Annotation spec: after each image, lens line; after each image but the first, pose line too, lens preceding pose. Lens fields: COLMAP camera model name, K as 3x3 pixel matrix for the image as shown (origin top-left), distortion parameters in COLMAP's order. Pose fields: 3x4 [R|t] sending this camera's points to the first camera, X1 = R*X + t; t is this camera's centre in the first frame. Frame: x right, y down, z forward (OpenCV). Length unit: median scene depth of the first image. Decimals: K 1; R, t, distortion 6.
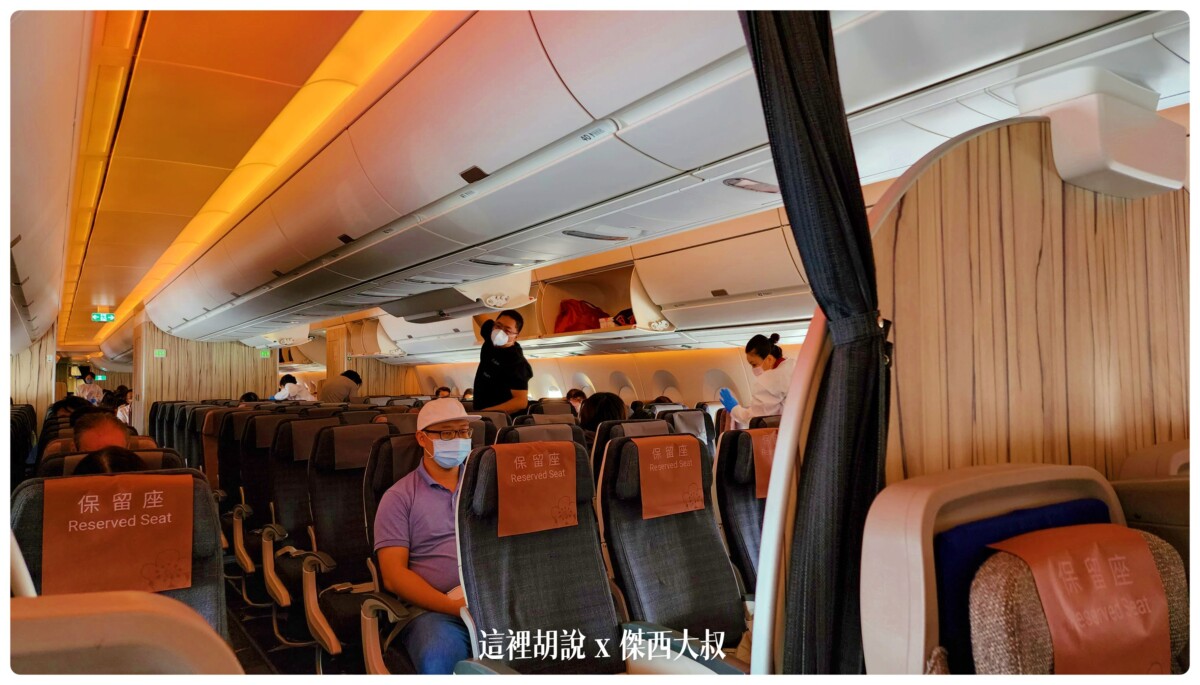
lens RADIAL K [[801.0, 0, 602.3], [0, 801.0, 341.8], [0, 0, 1]] dist [0.029250, -0.001551]
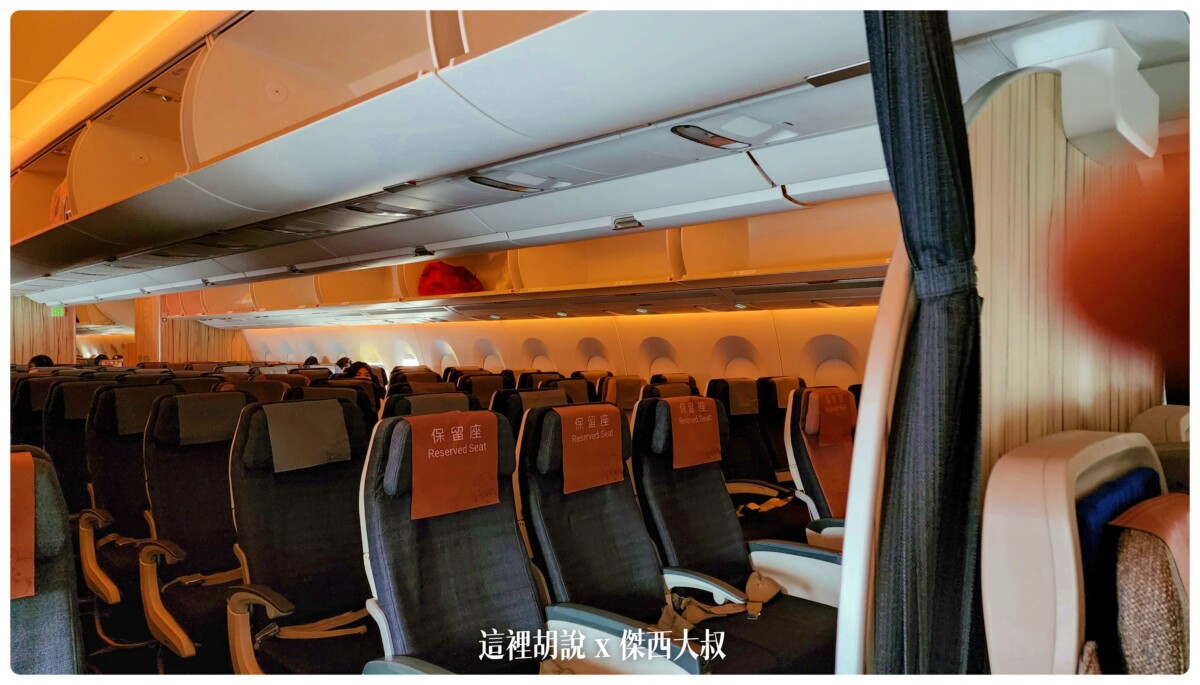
lens RADIAL K [[794.9, 0, 600.8], [0, 794.9, 356.6], [0, 0, 1]] dist [0.026671, -0.005993]
pose [[0.976822, 0.011662, 0.213735, -0.118760], [-0.023261, 0.998385, 0.051833, 0.015689], [-0.212785, -0.055604, 0.975516, 0.116268]]
